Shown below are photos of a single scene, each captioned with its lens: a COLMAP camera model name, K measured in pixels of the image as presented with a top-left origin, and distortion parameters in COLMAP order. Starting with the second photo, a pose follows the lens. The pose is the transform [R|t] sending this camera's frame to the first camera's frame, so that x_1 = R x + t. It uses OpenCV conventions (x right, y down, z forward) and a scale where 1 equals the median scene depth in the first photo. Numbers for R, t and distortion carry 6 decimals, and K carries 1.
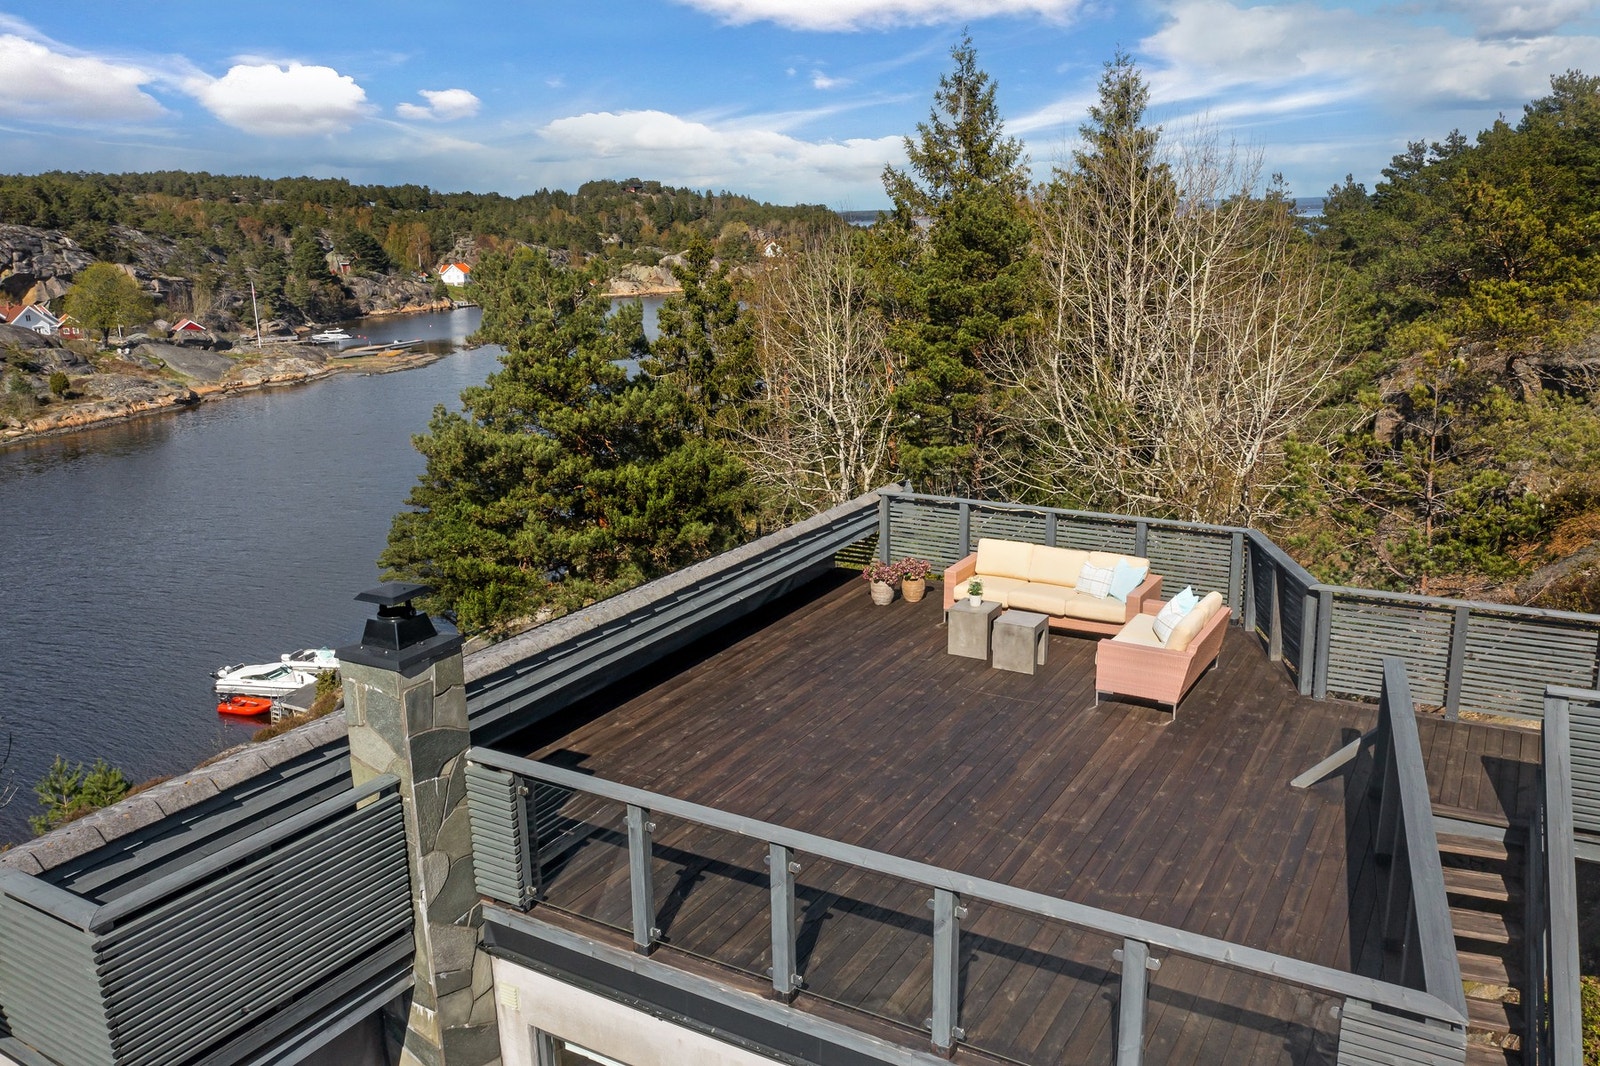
lens RADIAL K [[1273.5, 0, 804.3], [0, 1273.5, 528.5], [0, 0, 1]] dist [-0.022880, -0.002894]
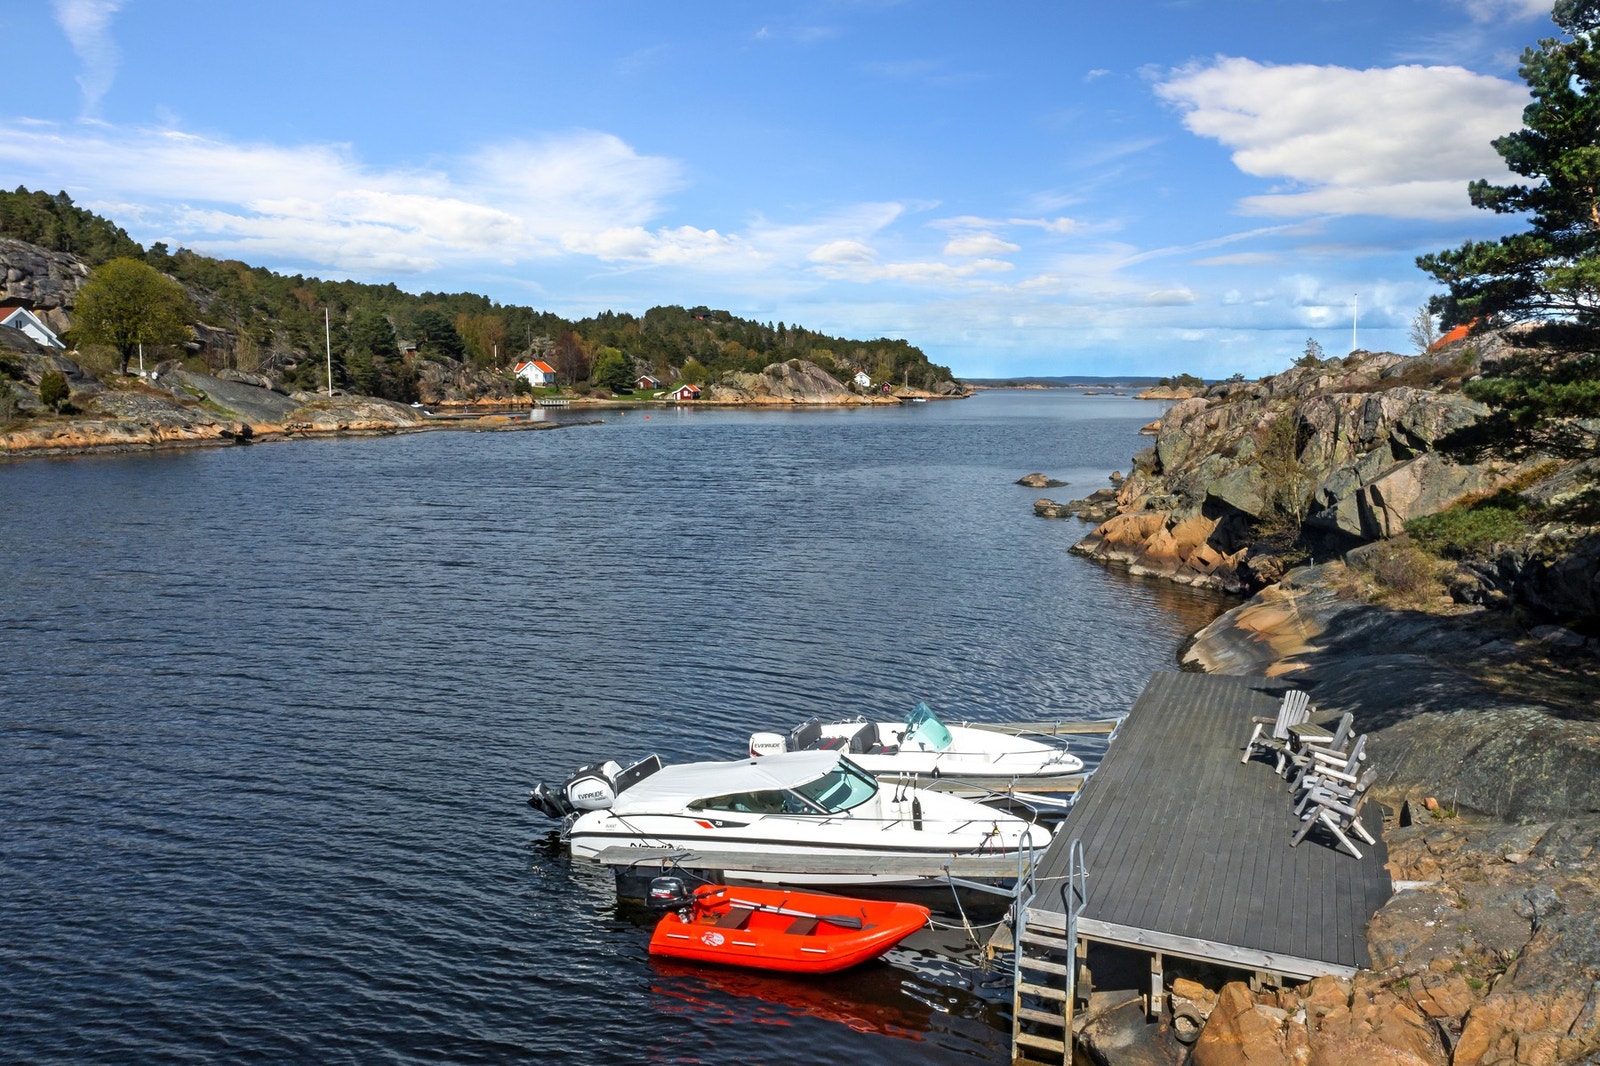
lens RADIAL K [[1310.3, 0, 800.6], [0, 1310.3, 526.8], [0, 0, 1]] dist [0.001874, -0.009965]
pose [[0.999750, 0.018479, -0.012584, -0.118652], [-0.020041, 0.990222, -0.138052, 0.028005], [0.009910, 0.138269, 0.990345, 0.210060]]
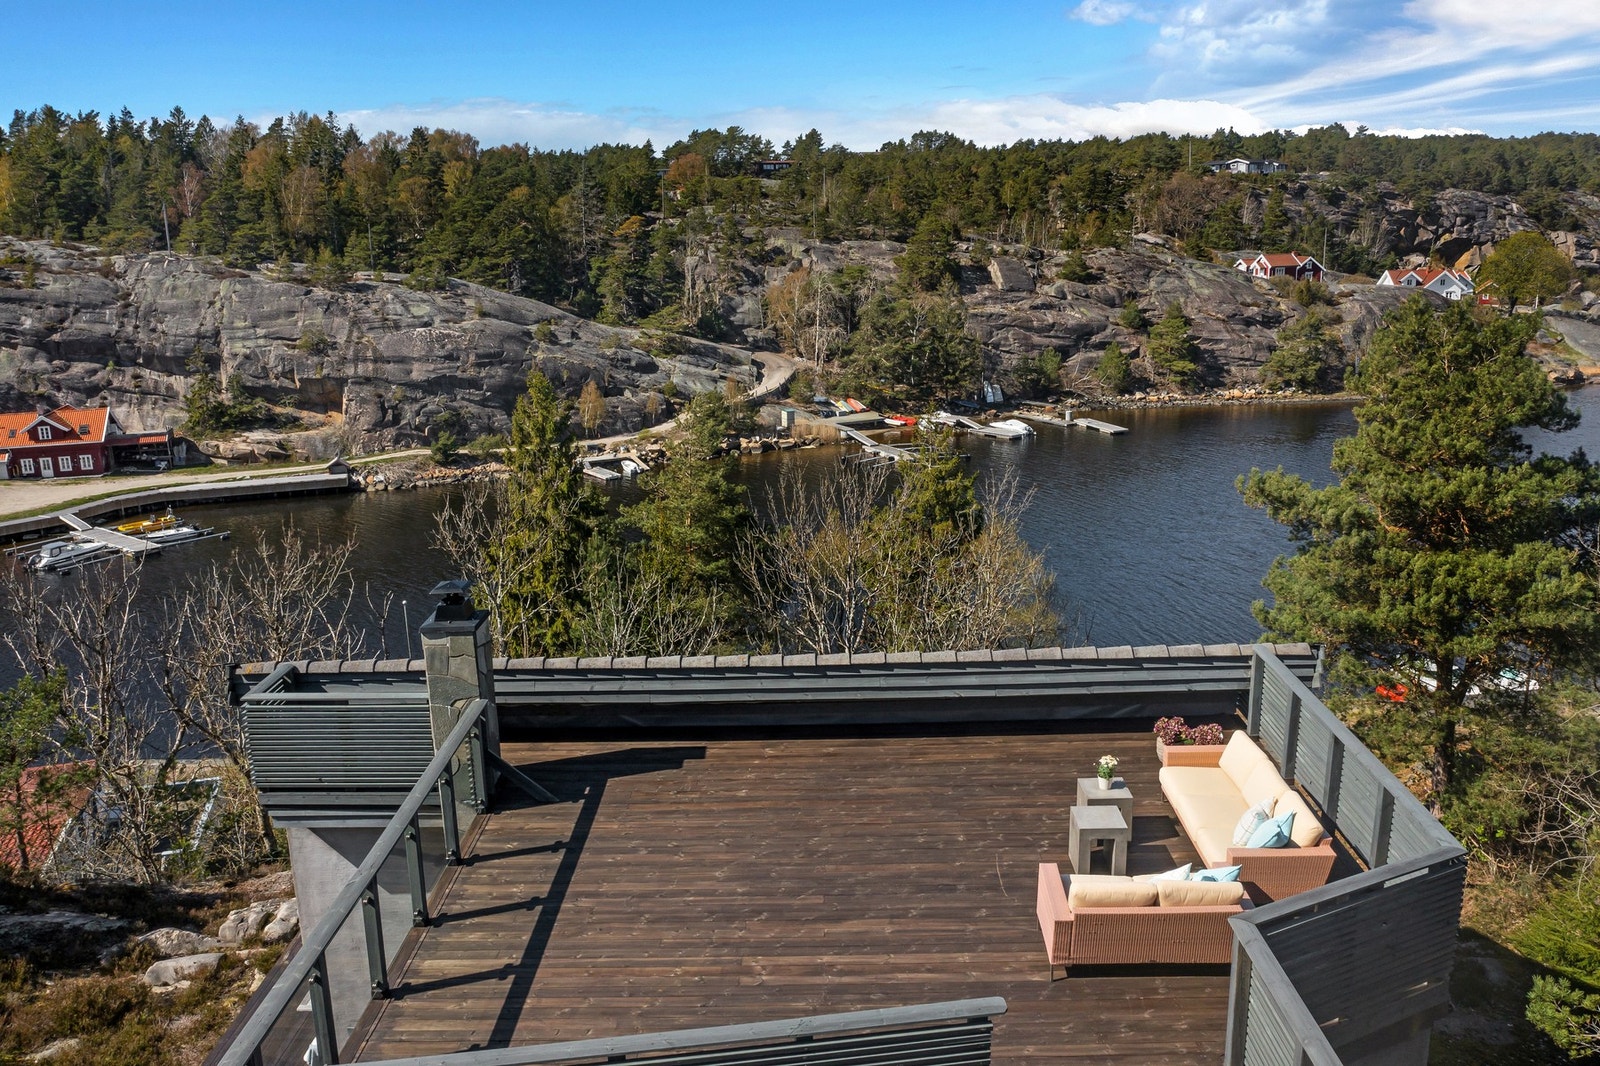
lens RADIAL K [[1273.5, 0, 804.3], [0, 1273.5, 528.5], [0, 0, 1]] dist [-0.022880, -0.002894]
pose [[0.491026, 0.221196, -0.842595, 0.039102], [-0.193664, 0.970740, 0.141978, -0.010712], [0.849346, 0.093465, 0.519496, 0.017029]]
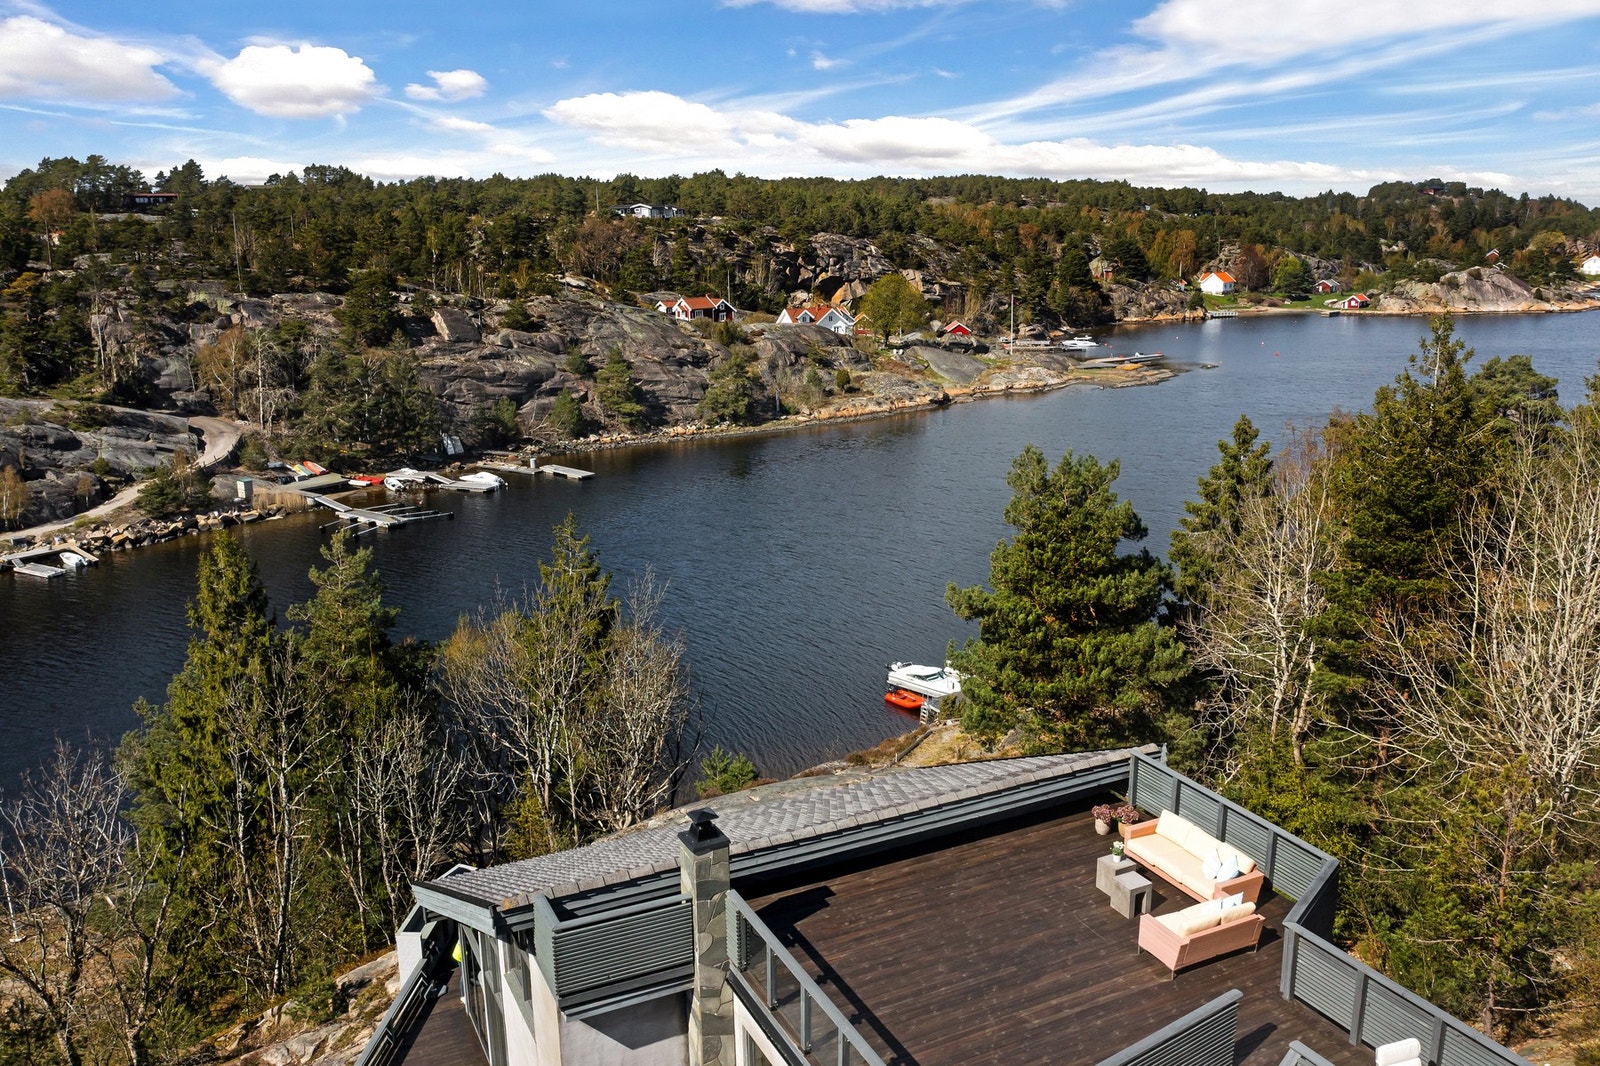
lens RADIAL K [[1288.4, 0, 802.1], [0, 1288.4, 521.6], [0, 0, 1]] dist [-0.036164, 0.006819]
pose [[0.832991, 0.140160, -0.535240, 0.030292], [-0.138786, 0.989384, 0.043091, -0.018357], [0.535598, 0.038389, 0.843600, -0.026271]]
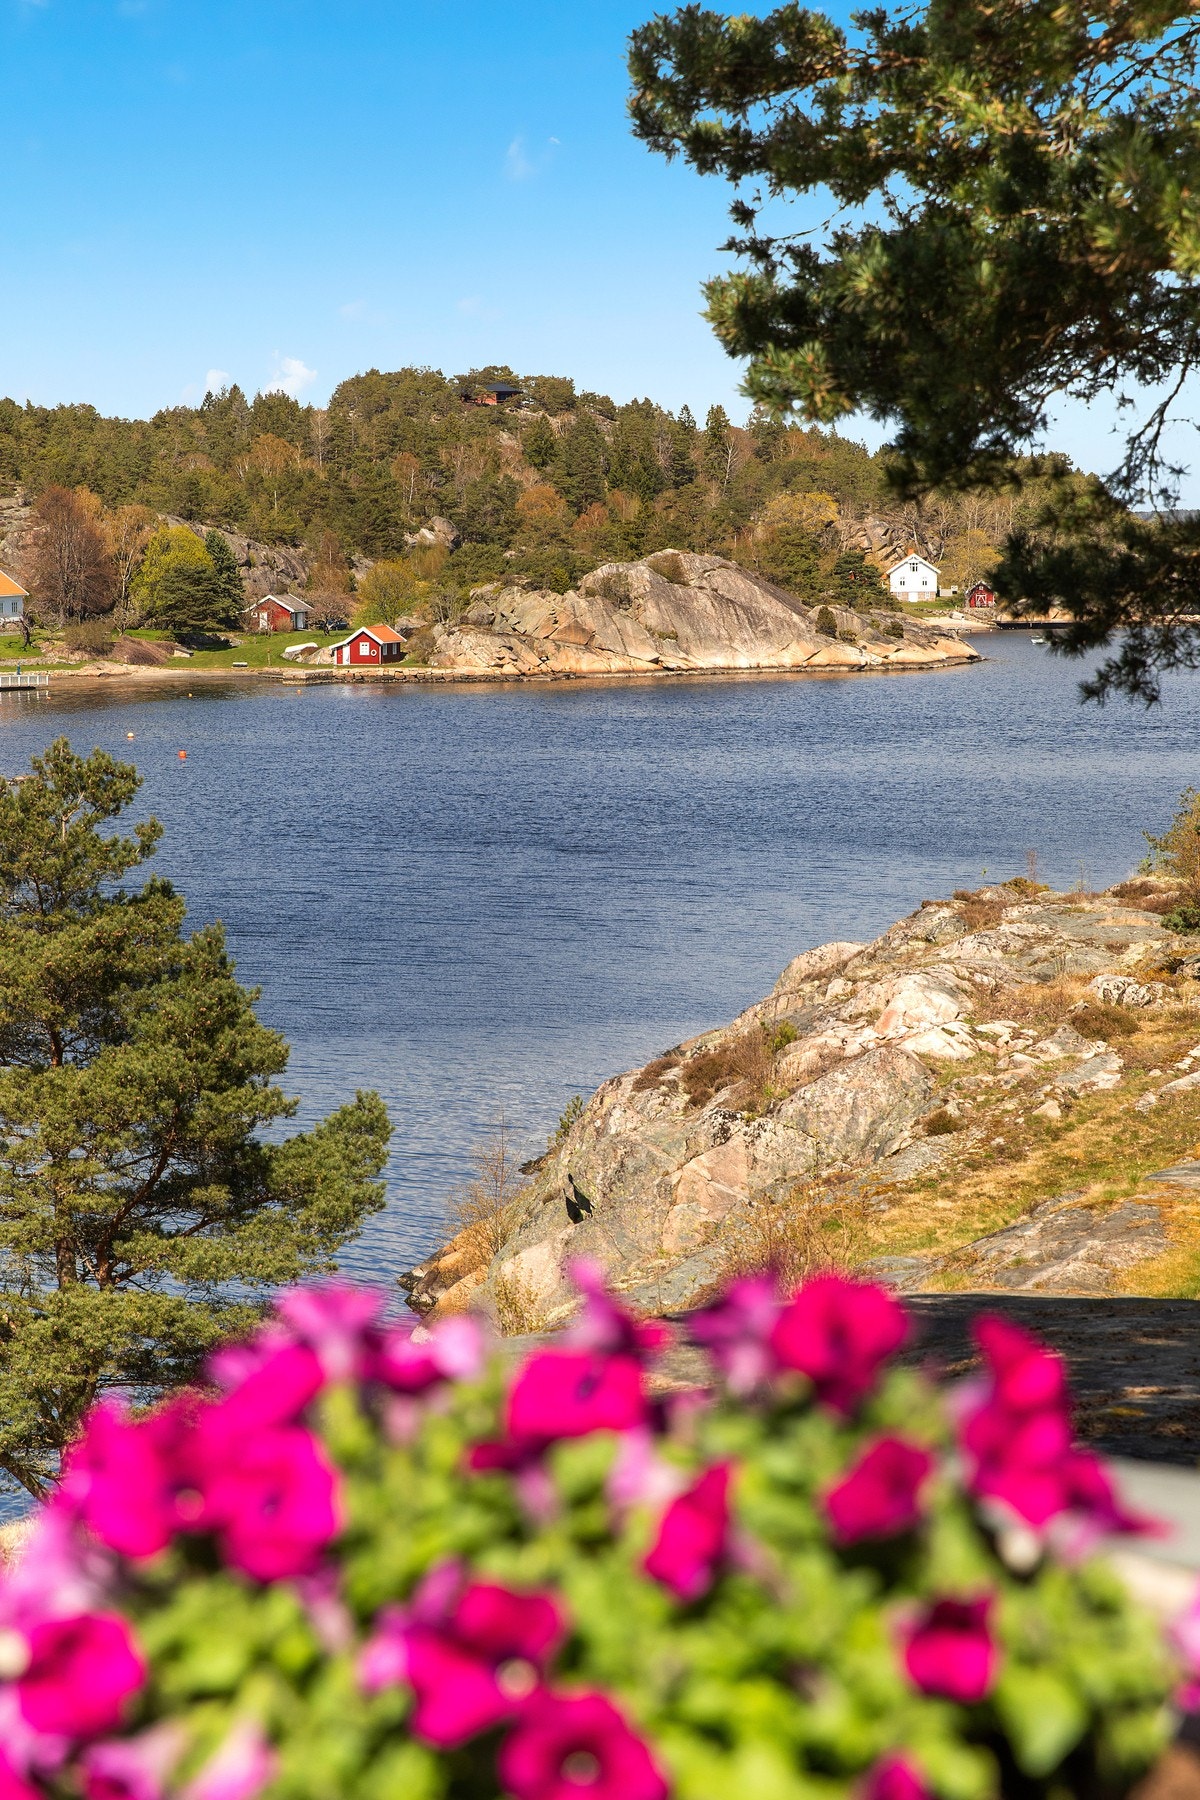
lens RADIAL K [[3805.1, 0, 595.7], [0, 3805.1, 900.4], [0, 0, 1]] dist [-0.112386, -0.275742]
pose [[0.995525, 0.025521, -0.090991, -0.031820], [-0.038492, 0.988859, -0.143790, 0.016552], [0.086307, 0.146649, 0.985416, 0.086367]]
